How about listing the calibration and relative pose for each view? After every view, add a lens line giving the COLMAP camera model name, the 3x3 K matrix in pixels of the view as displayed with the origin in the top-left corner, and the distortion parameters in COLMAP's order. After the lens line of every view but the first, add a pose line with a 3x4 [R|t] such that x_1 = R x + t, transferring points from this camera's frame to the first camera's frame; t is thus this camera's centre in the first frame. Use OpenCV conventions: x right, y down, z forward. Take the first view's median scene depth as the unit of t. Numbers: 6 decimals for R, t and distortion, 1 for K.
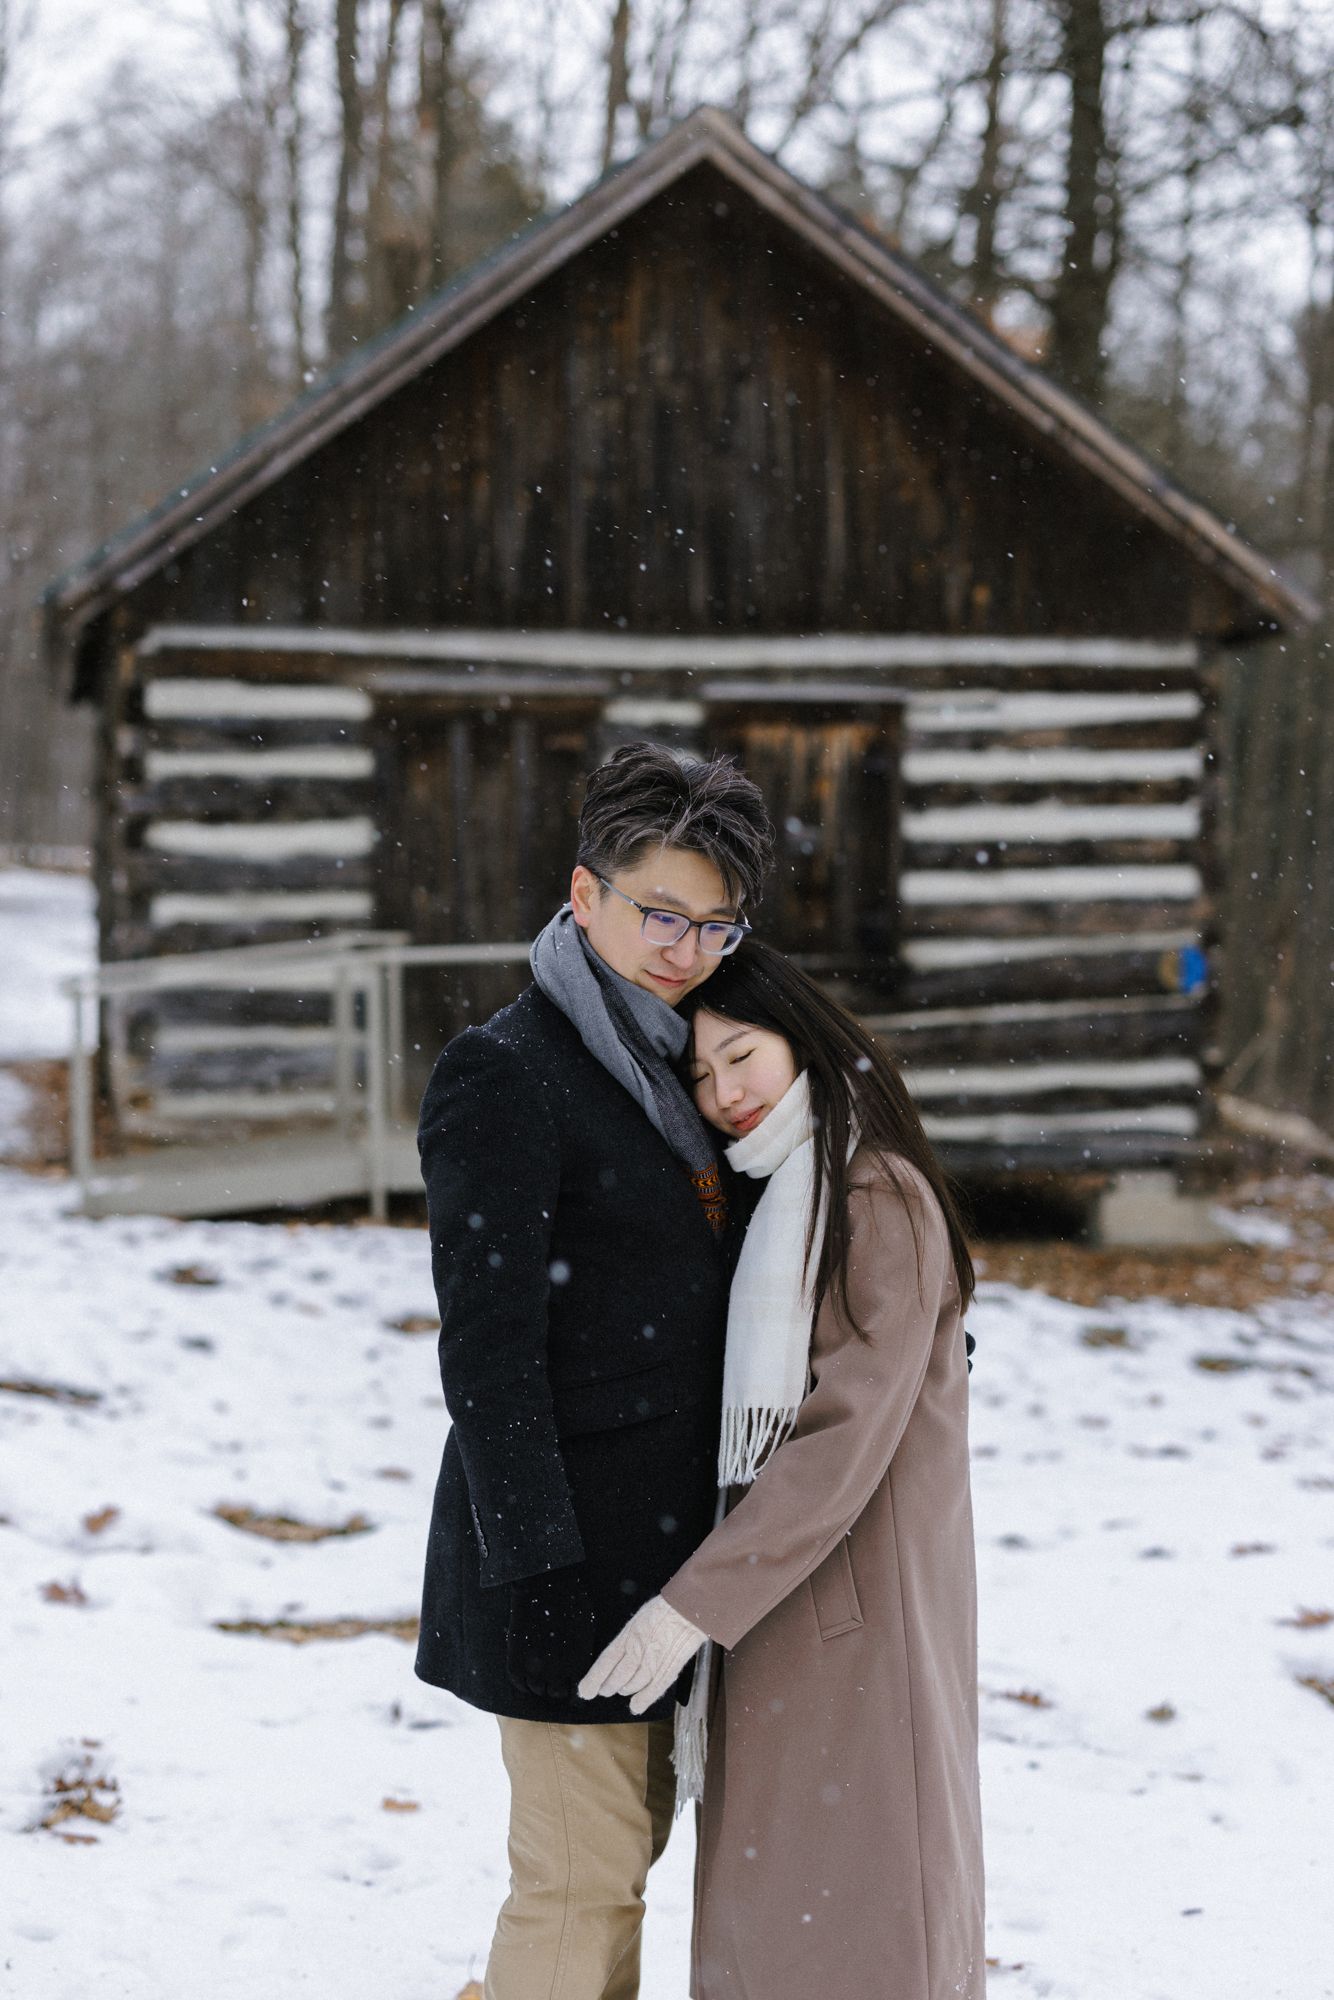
lens RADIAL K [[2933.8, 0, 639.0], [0, 2933.8, 1022.8], [0, 0, 1]] dist [0.000700, -0.031465]
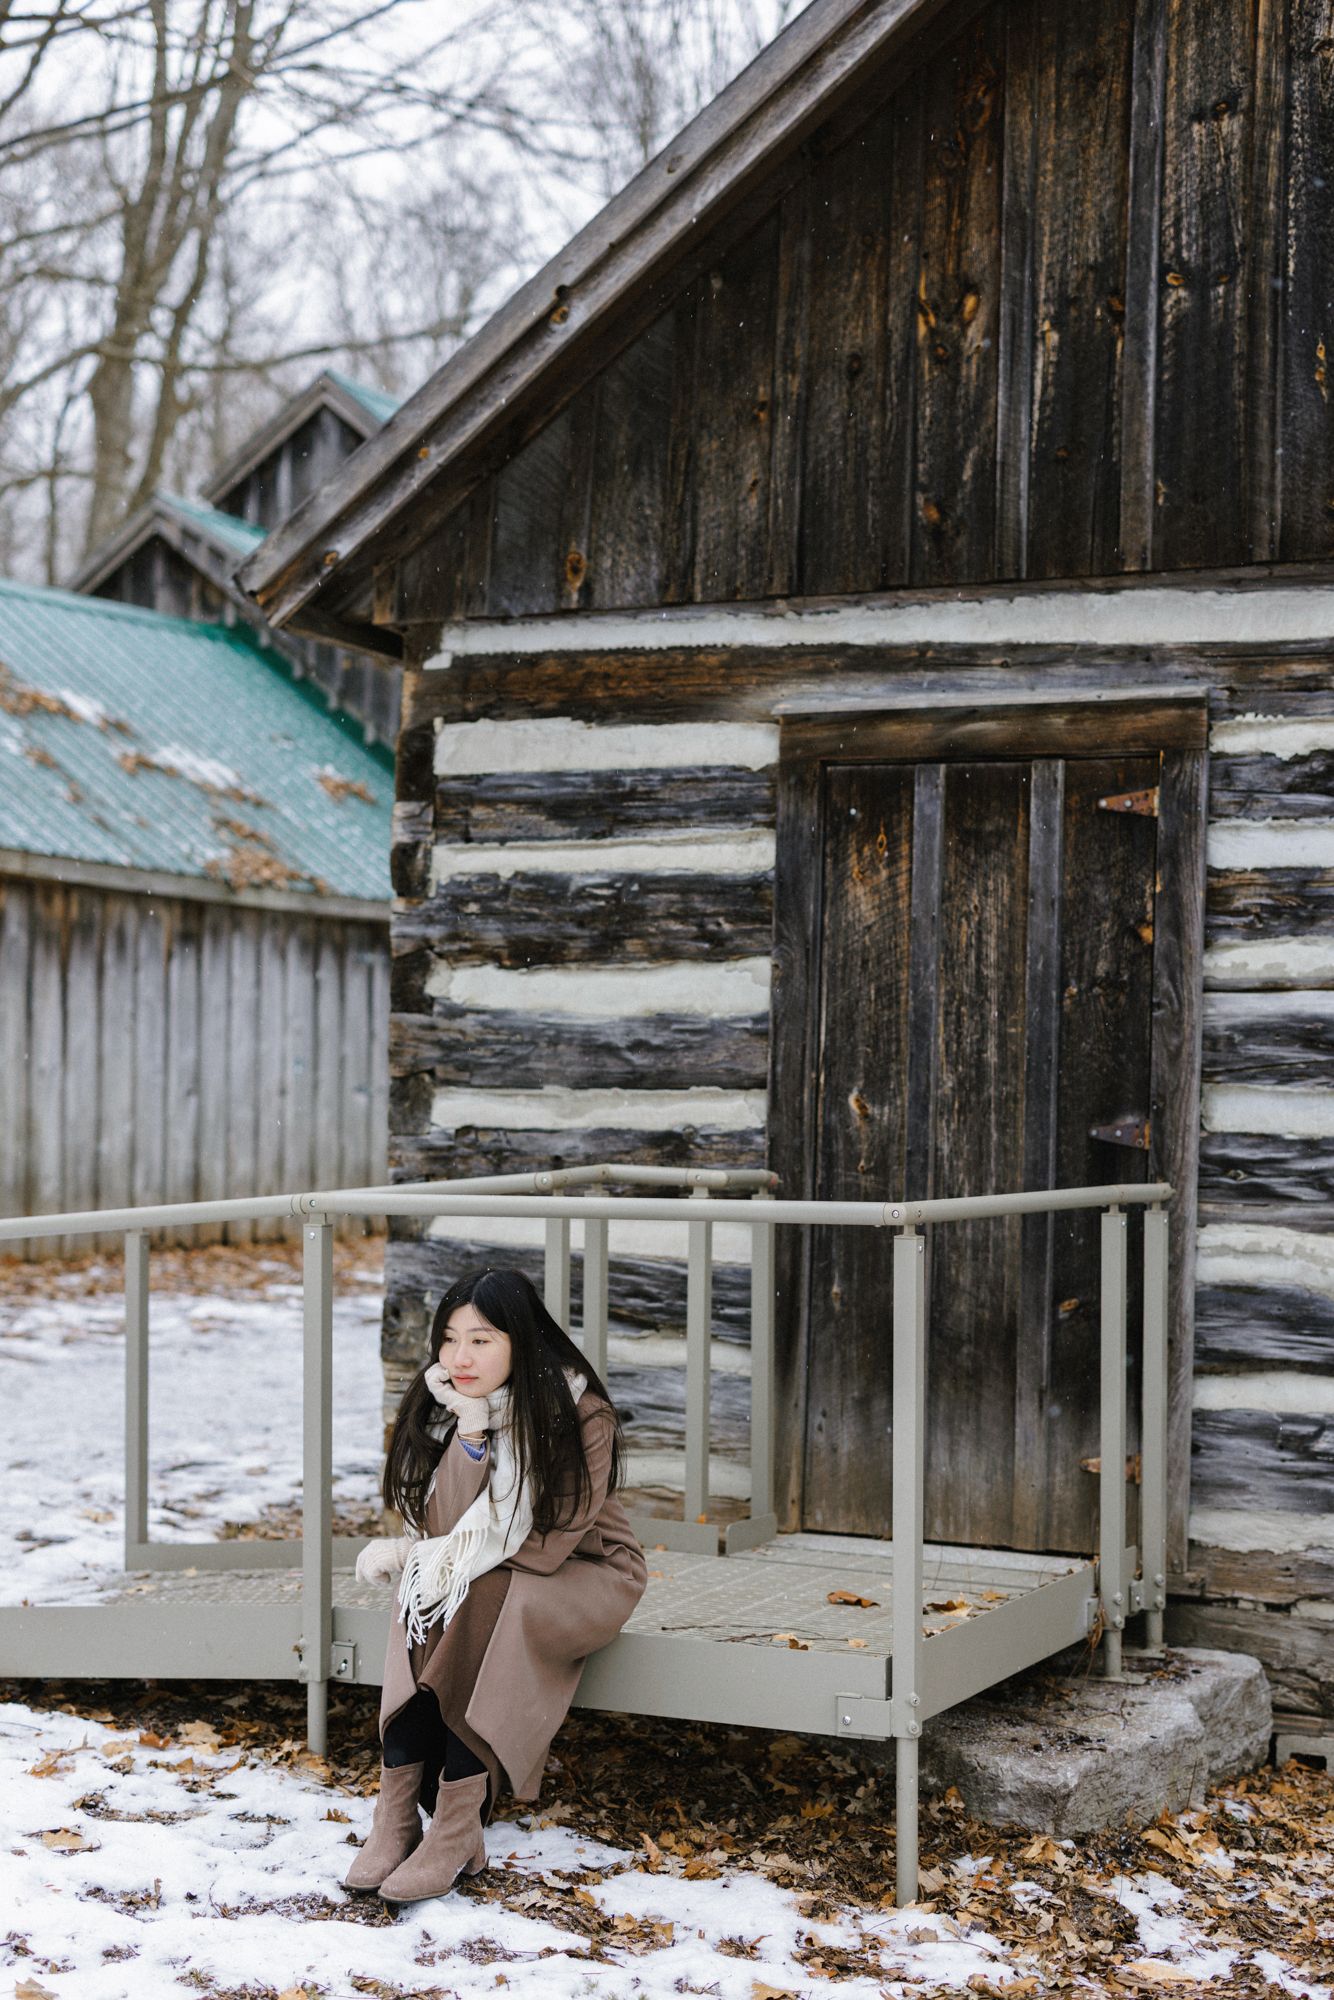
lens RADIAL K [[2881.6, 0, 655.3], [0, 2881.6, 1021.9], [0, 0, 1]] dist [-0.007006, 0.054076]
pose [[0.782372, 0.006246, -0.622780, 0.222035], [-0.060358, 0.996003, -0.065837, -0.020782], [0.619879, 0.089099, 0.779622, 0.573726]]
